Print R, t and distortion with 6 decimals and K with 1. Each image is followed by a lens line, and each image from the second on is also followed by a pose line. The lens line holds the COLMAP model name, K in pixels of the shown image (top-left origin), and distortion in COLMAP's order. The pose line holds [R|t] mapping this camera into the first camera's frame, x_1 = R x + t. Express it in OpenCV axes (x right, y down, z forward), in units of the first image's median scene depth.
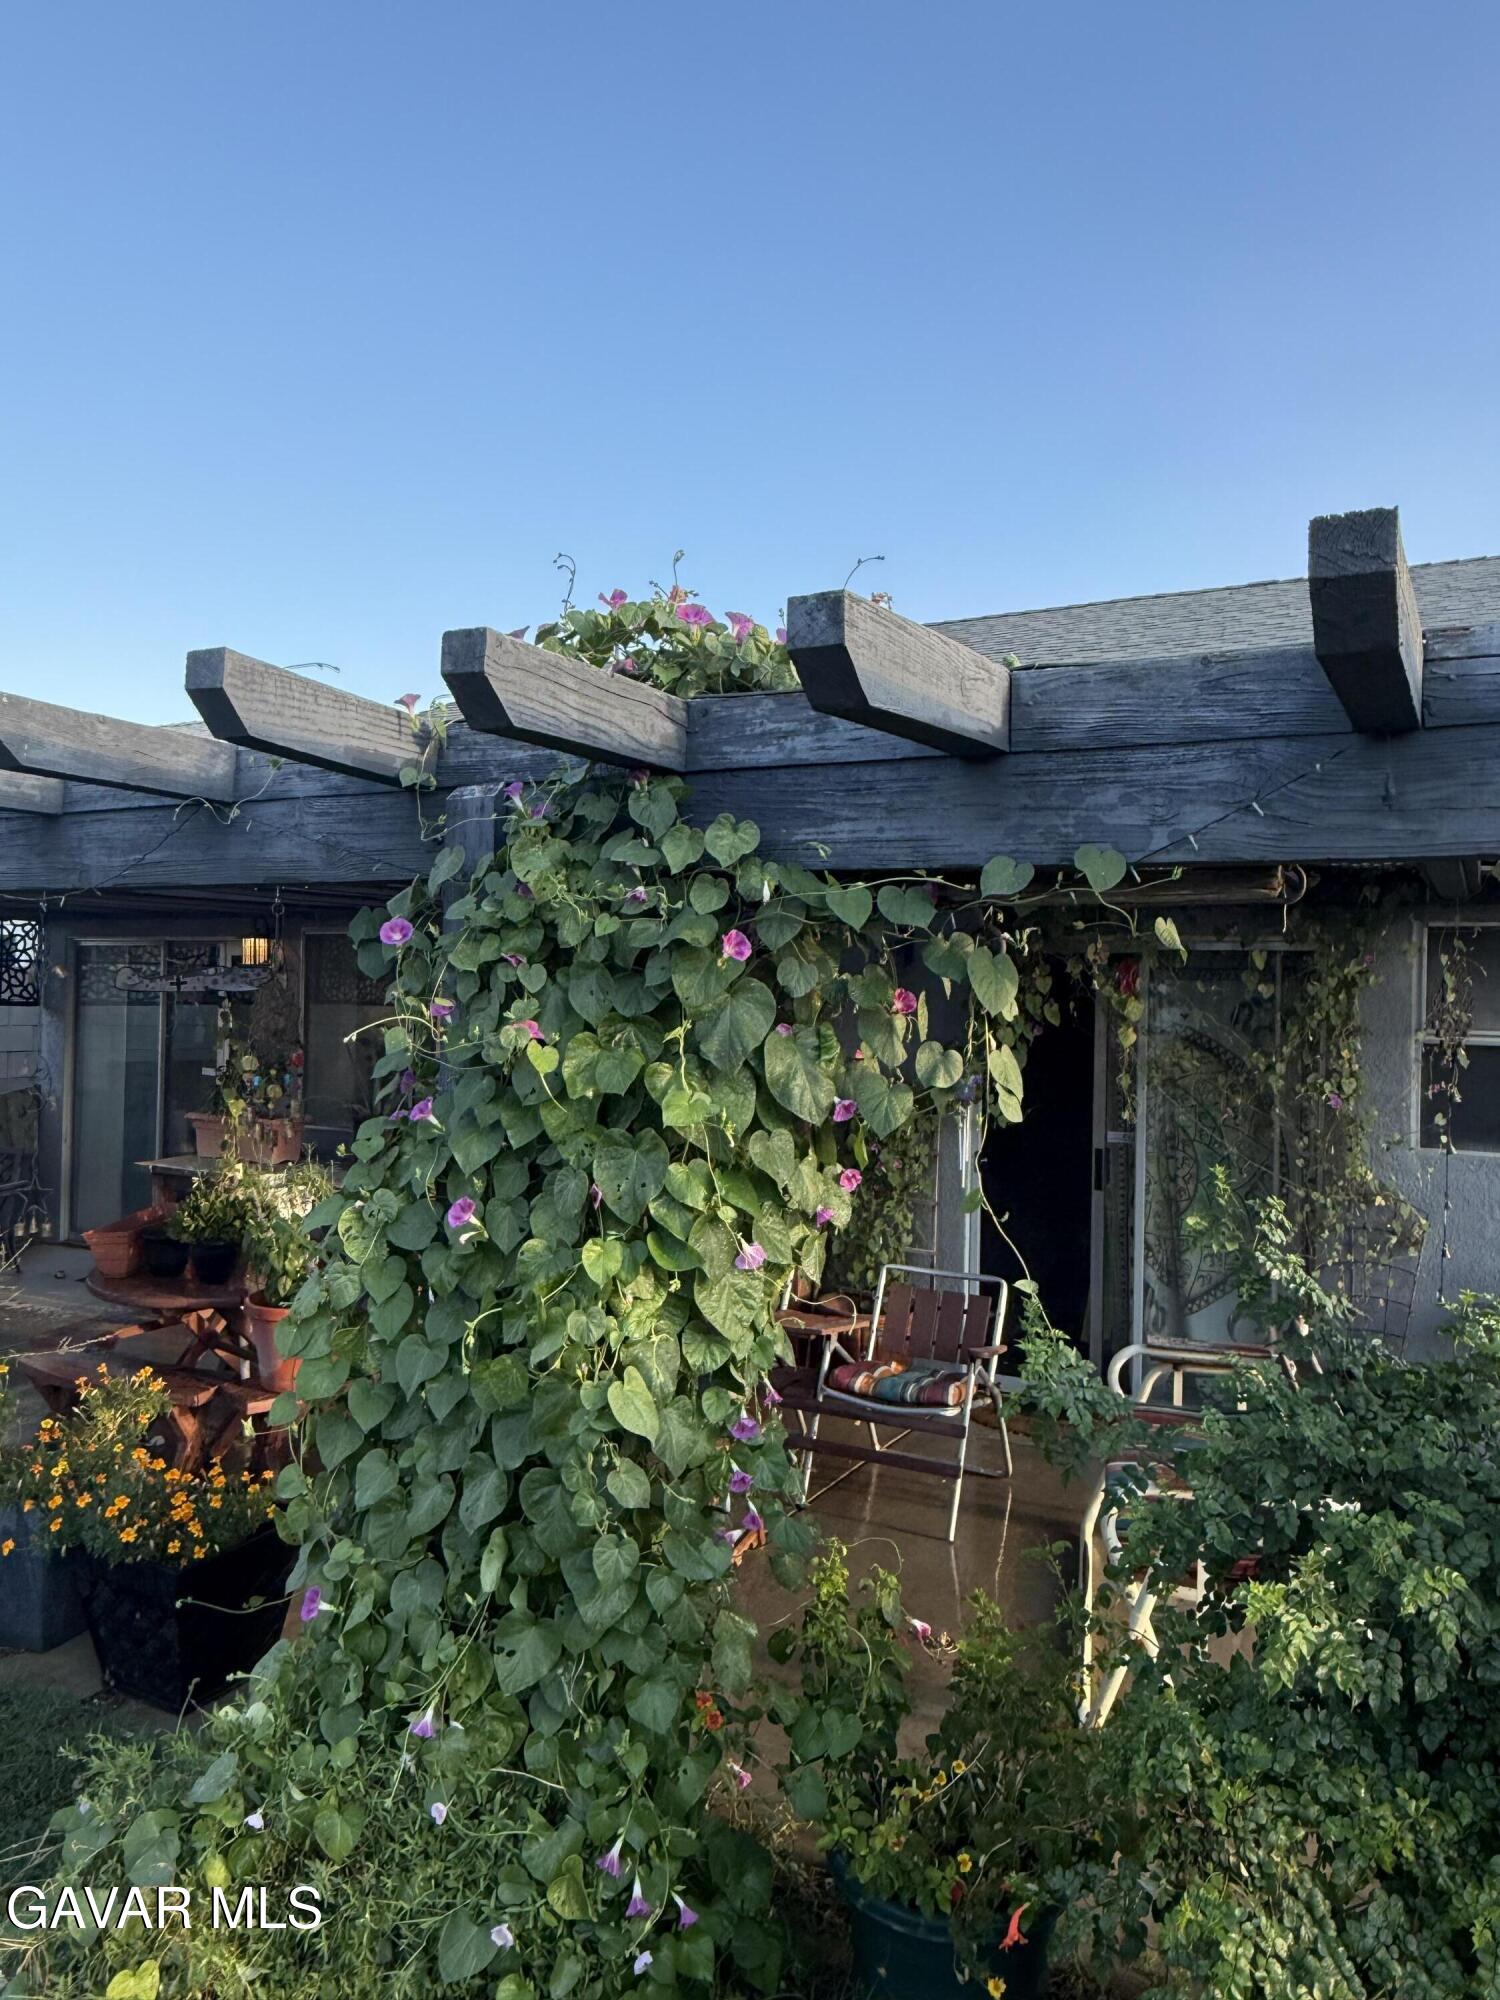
lens RADIAL K [[1410.3, 0, 761.7], [0, 1410.3, 996.7], [0, 0, 1]] dist [0.001096, -0.000367]
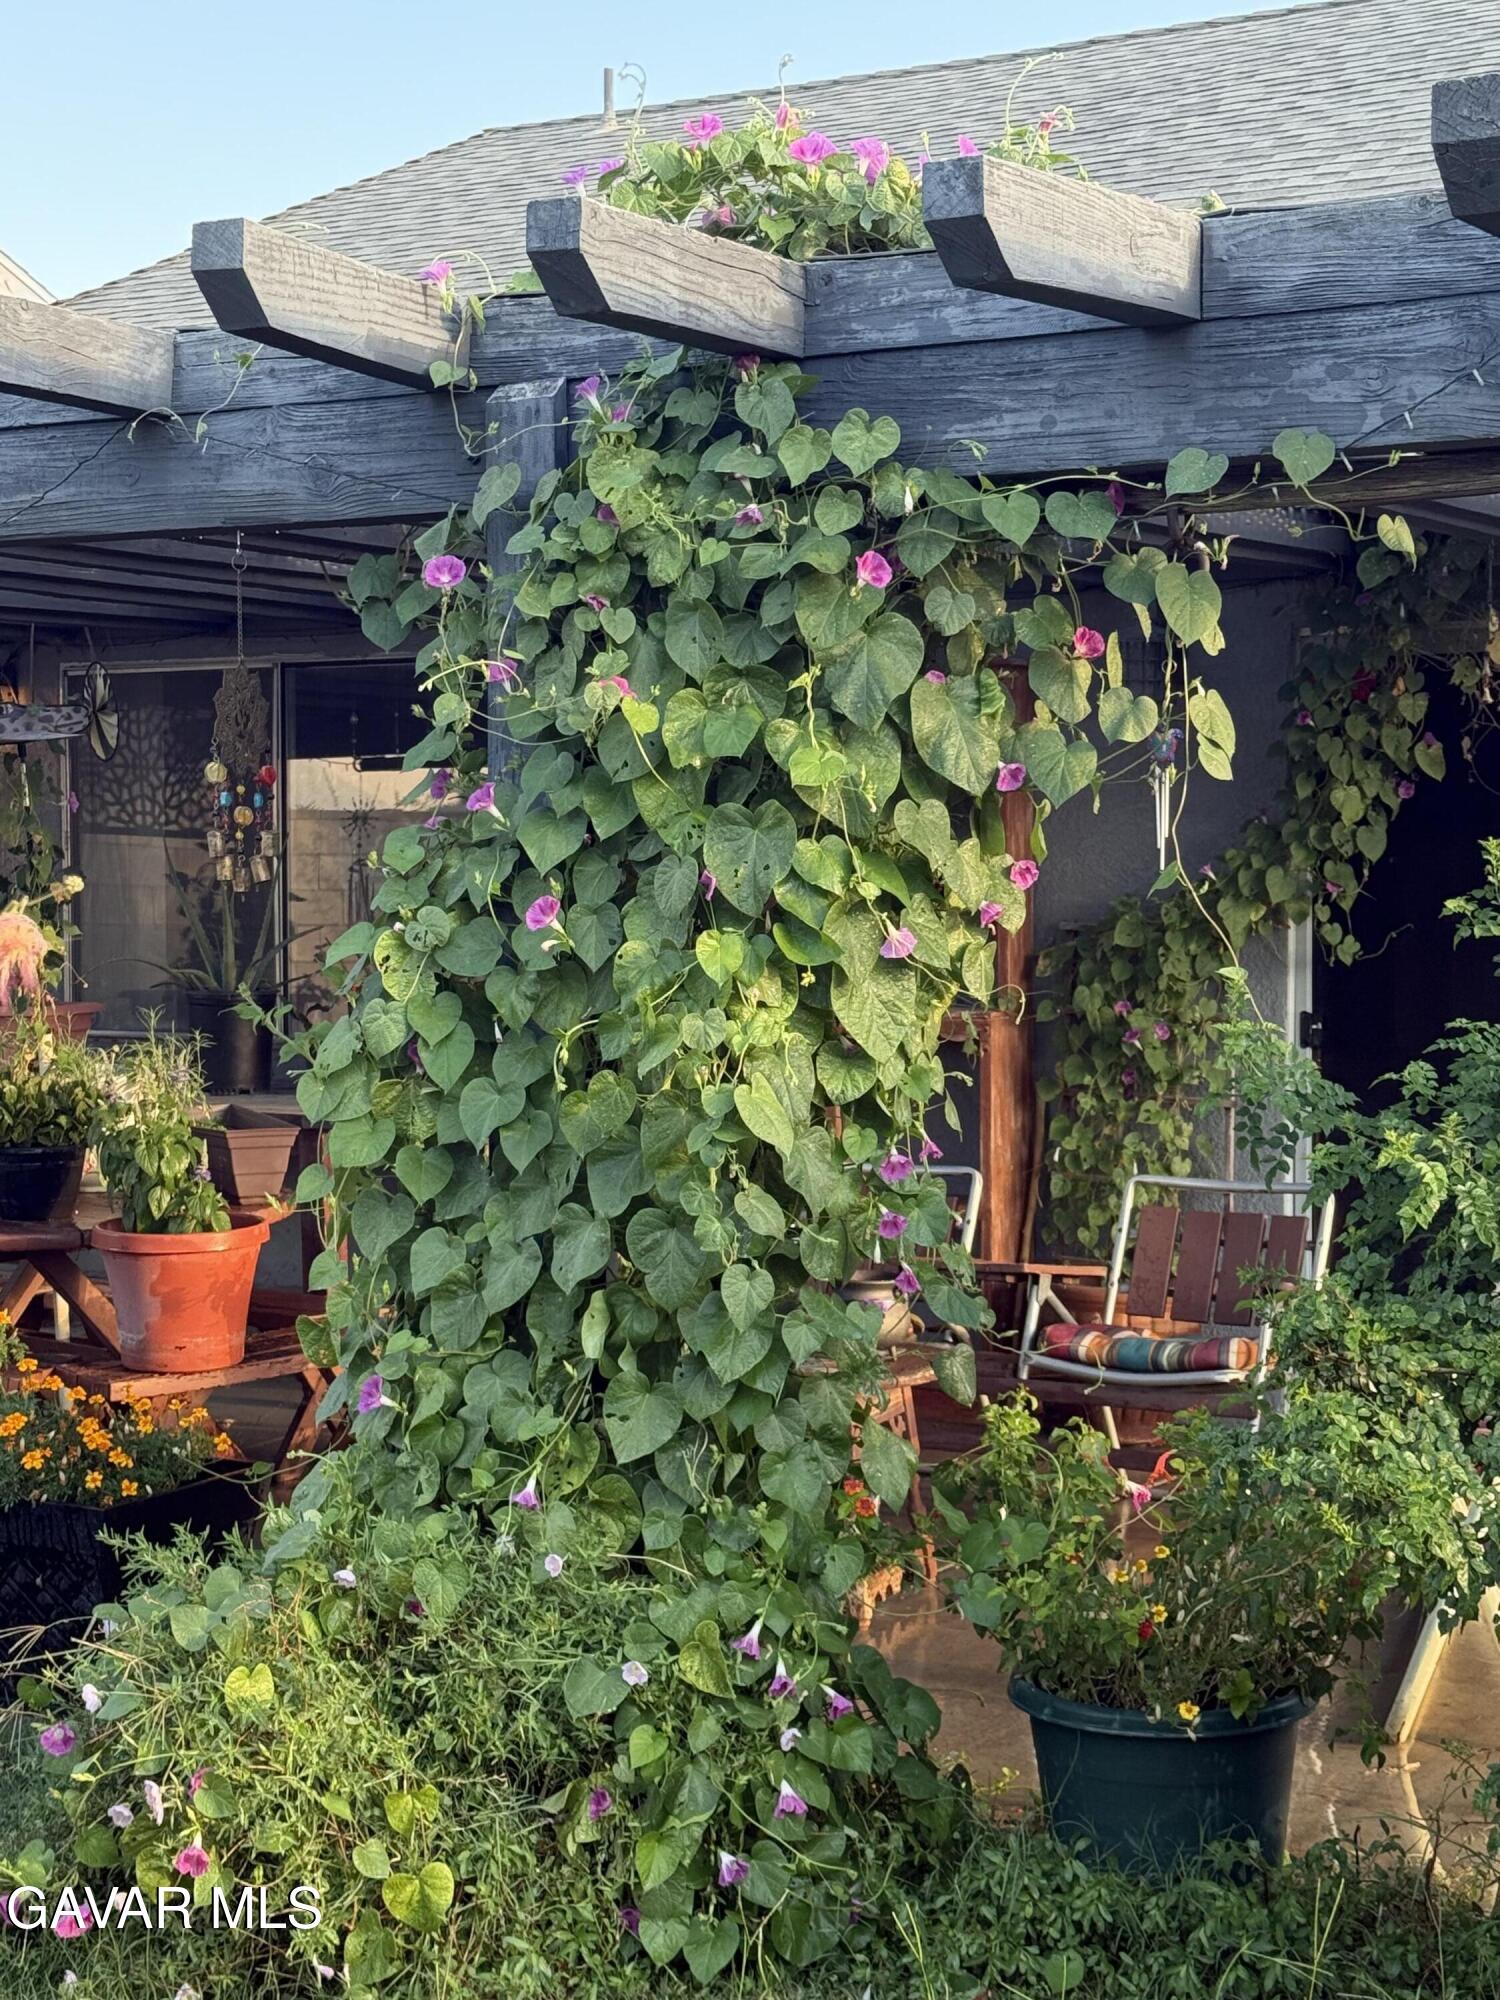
lens RADIAL K [[3265.0, 0, 750.0], [0, 3265.0, 1000.0], [0, 0, 1]] dist [0.140628, 0.028838]
pose [[0.998248, -0.019634, -0.055811, 0.011145], [0.021822, 0.999006, 0.038870, 0.132391], [0.054993, -0.040020, 0.997684, -0.878006]]
